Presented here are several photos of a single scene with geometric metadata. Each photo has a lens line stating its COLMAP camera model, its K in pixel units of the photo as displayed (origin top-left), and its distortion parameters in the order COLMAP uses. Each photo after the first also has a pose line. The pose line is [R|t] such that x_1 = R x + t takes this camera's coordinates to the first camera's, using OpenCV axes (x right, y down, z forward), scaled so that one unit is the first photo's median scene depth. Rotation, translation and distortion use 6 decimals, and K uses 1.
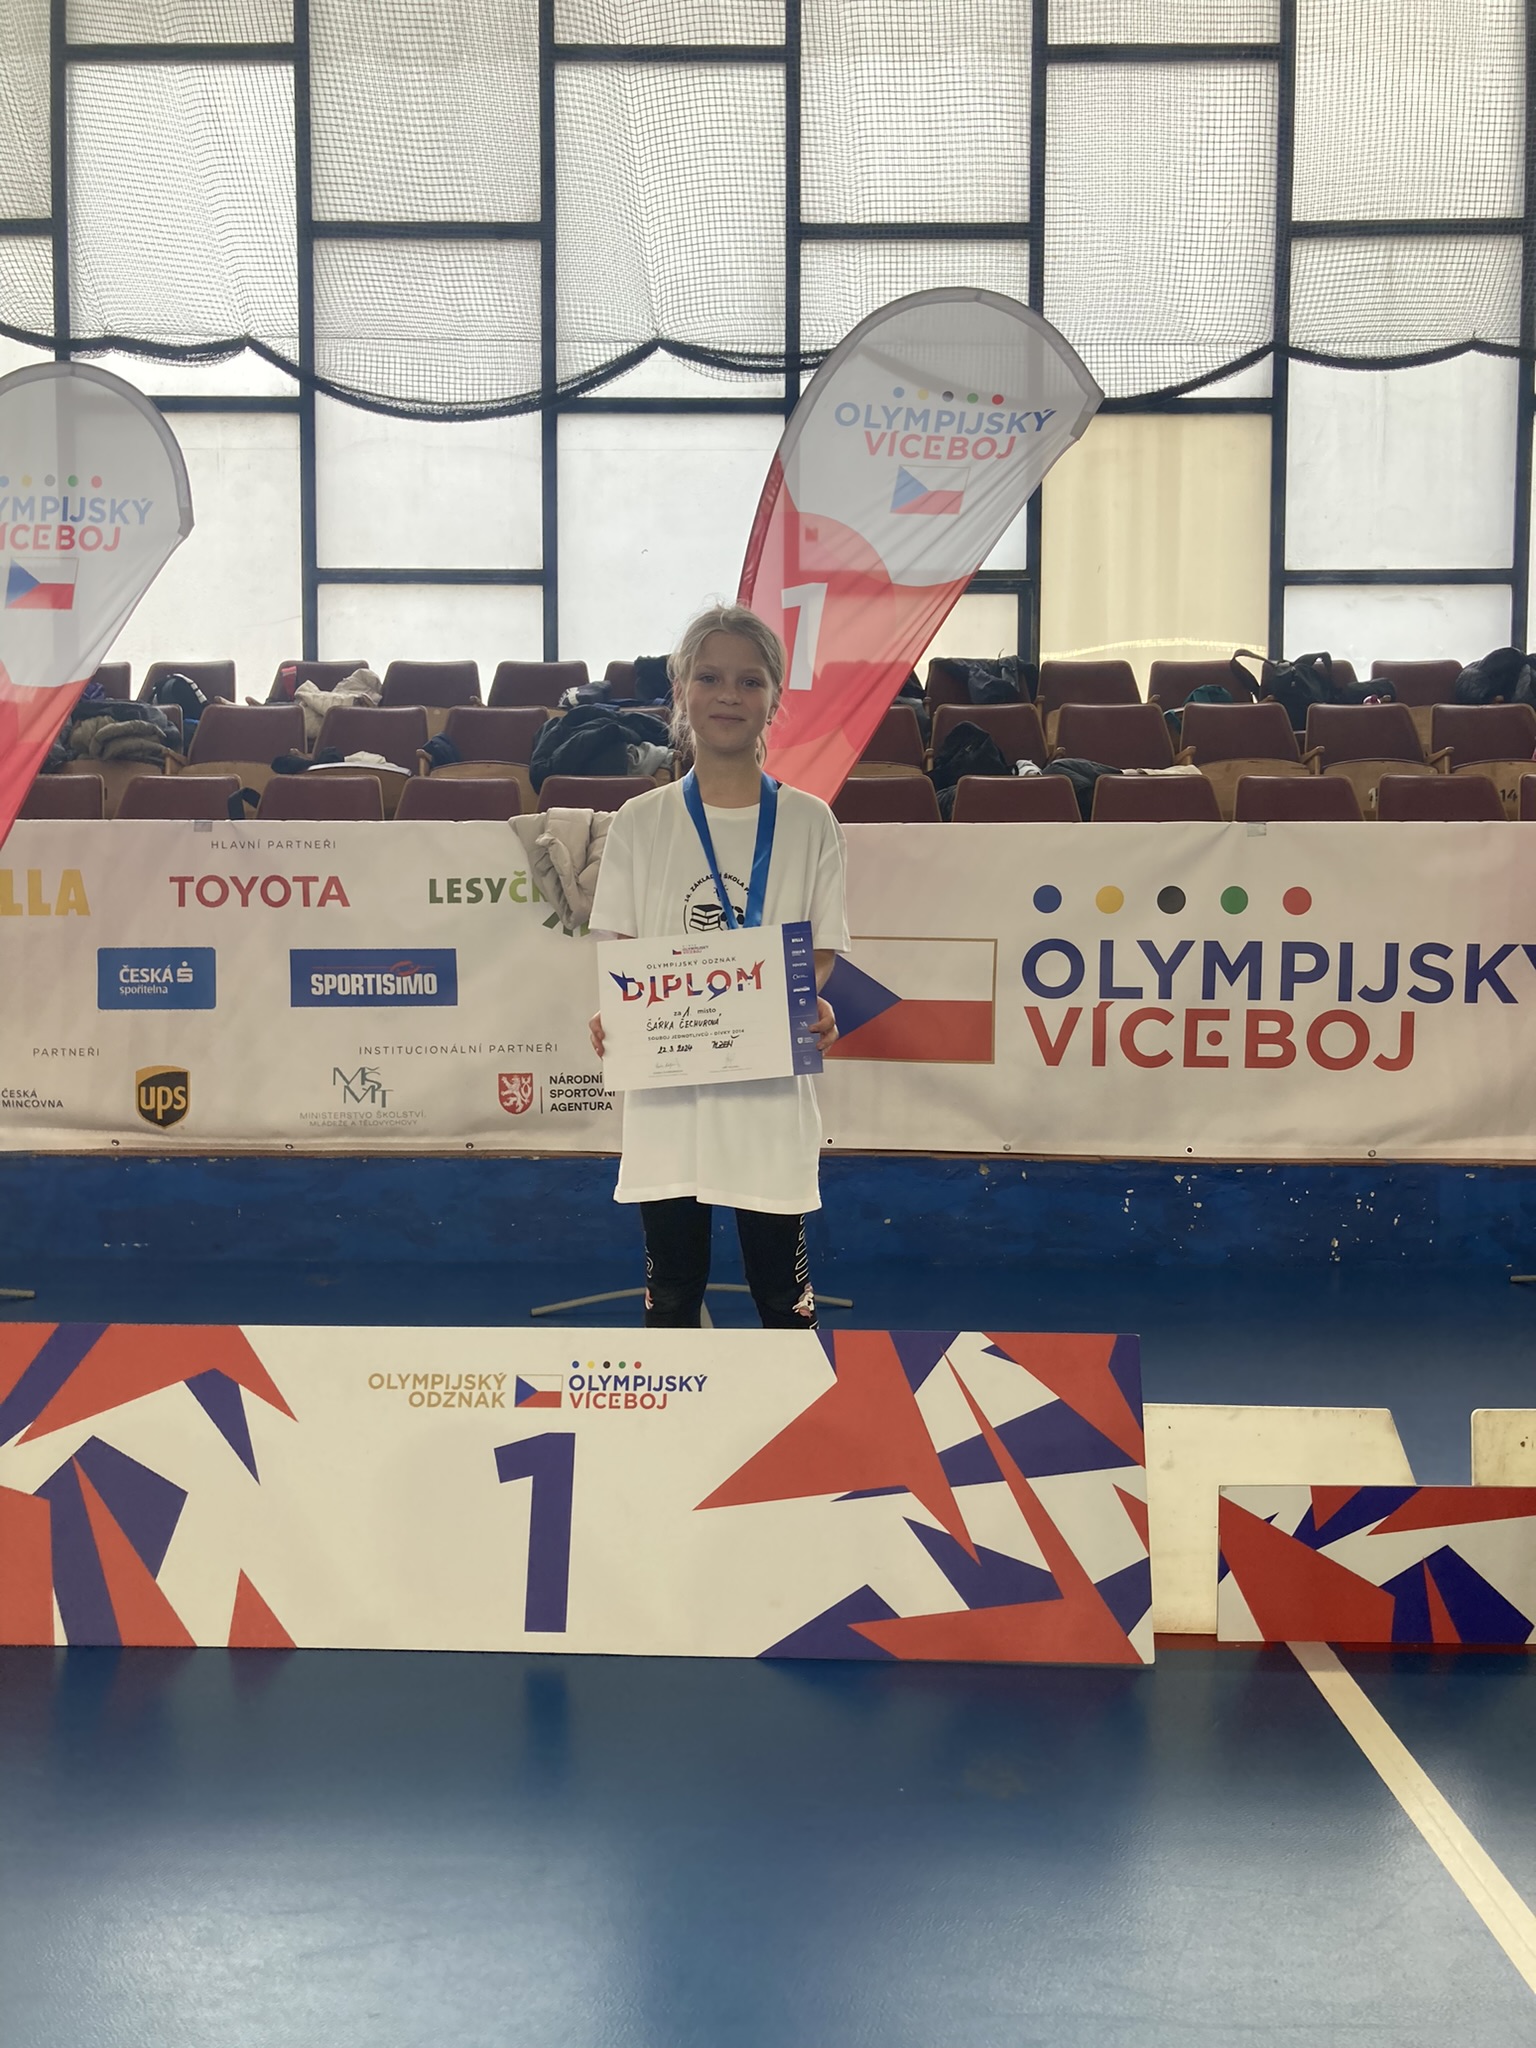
lens RADIAL K [[1660.6, 0, 763.1], [0, 1660.6, 1020.1], [0, 0, 1]] dist [0.007510, 0.000447]
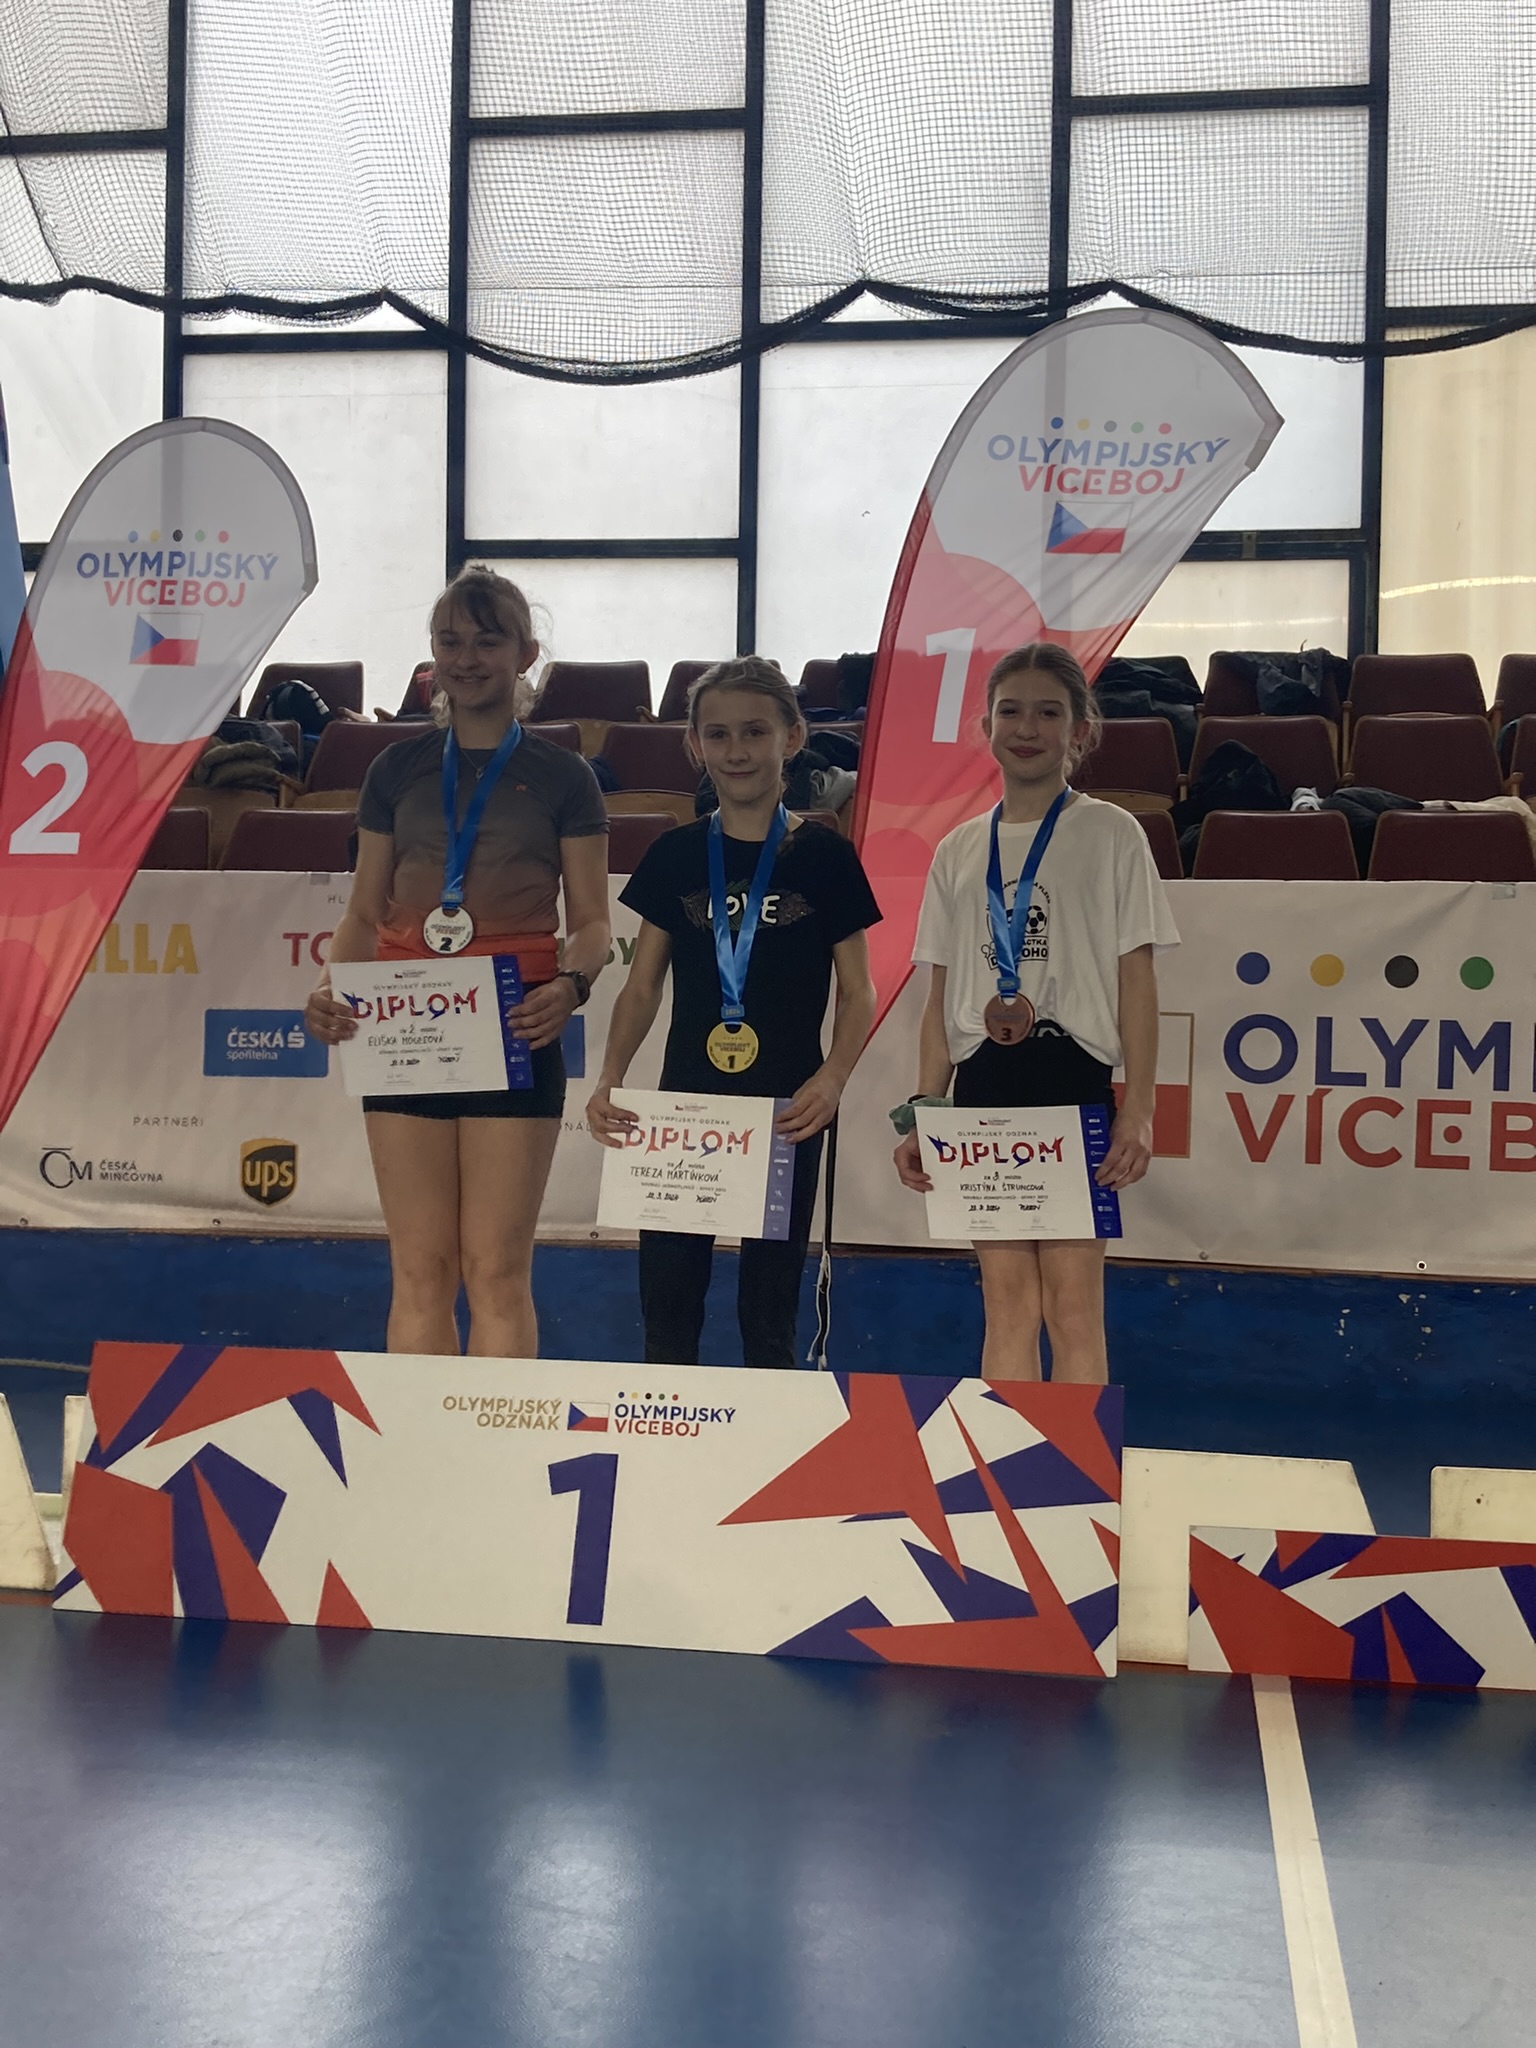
lens RADIAL K [[2478.0, 0, 759.1], [0, 2478.0, 1010.2], [0, 0, 1]] dist [0.146968, -0.545175]
pose [[0.988732, 0.015229, -0.148919, 0.110150], [-0.021324, 0.998995, -0.039418, 0.005261], [0.148169, 0.042150, 0.988063, -0.323476]]
